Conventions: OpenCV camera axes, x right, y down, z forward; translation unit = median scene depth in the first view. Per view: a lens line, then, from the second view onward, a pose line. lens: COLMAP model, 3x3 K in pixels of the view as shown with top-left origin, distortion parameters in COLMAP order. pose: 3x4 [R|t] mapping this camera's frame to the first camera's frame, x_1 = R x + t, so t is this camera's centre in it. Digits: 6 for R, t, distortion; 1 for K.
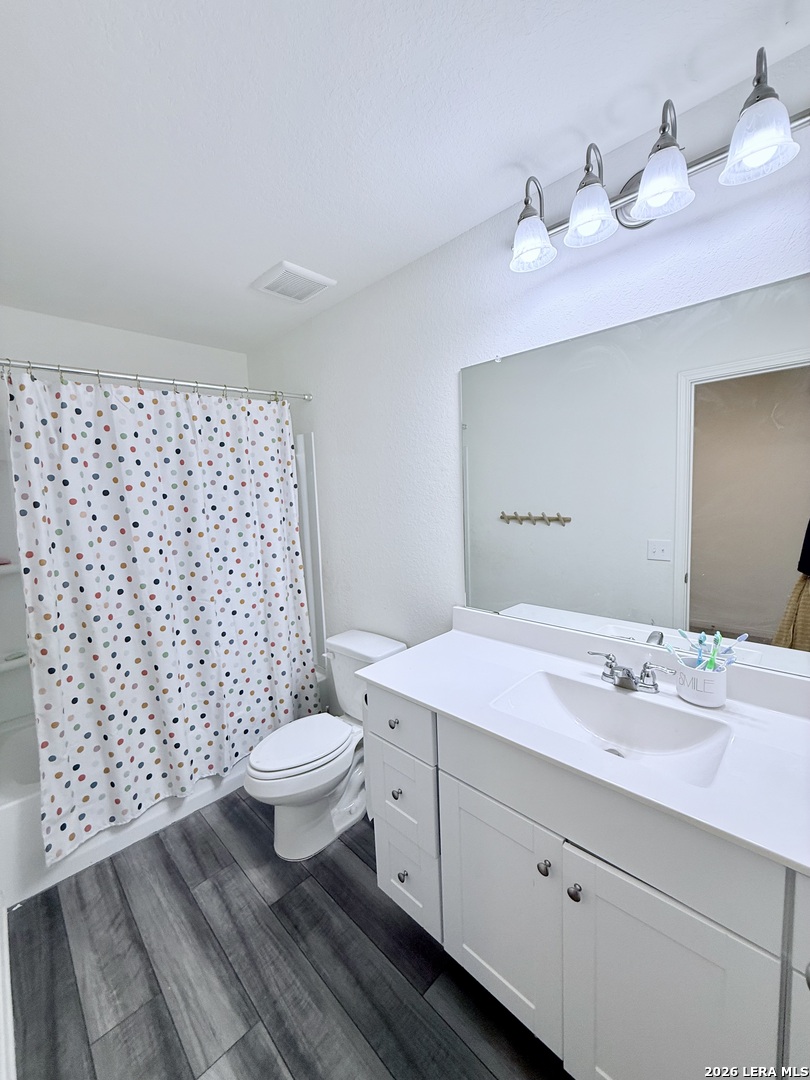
lens RADIAL K [[428.5, 0, 408.5], [0, 428.5, 534.0], [0, 0, 1]] dist [0.001343, 0.000124]
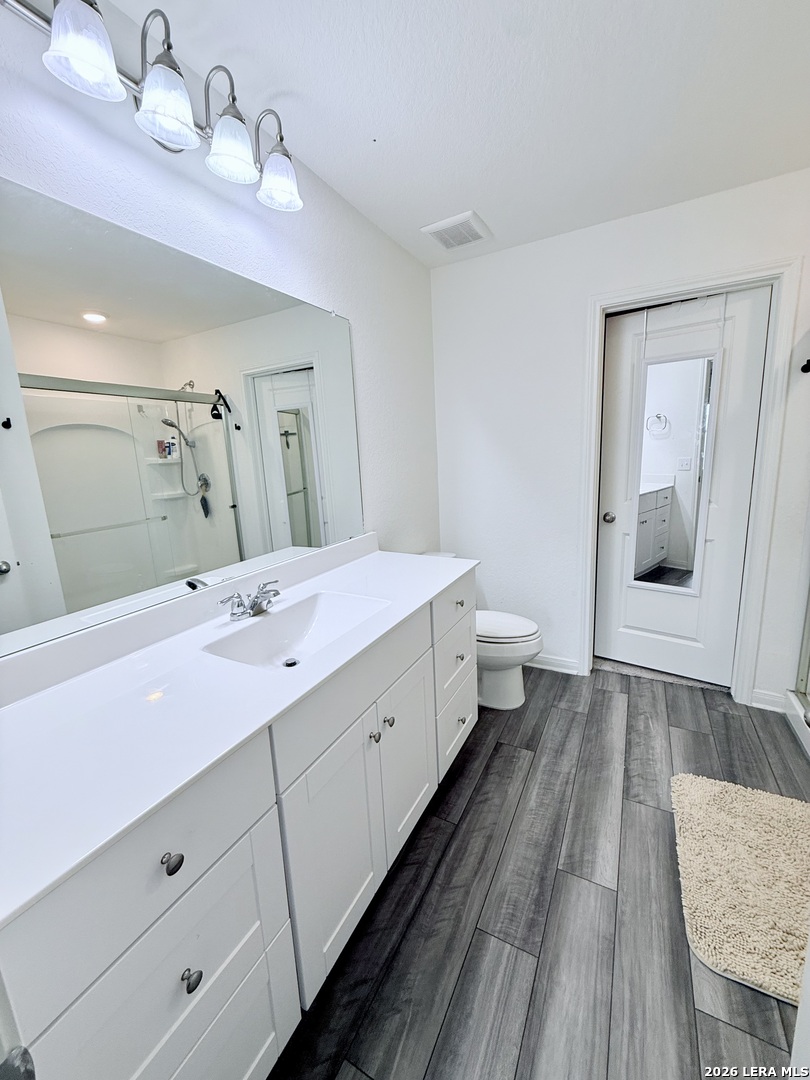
lens RADIAL K [[428.5, 0, 408.5], [0, 428.5, 534.0], [0, 0, 1]] dist [0.001343, 0.000124]
pose [[-0.287974, -0.133893, 0.948232, -0.596732], [0.154724, 0.970663, 0.184049, 0.014494], [-0.945056, 0.199716, -0.258809, 0.833987]]
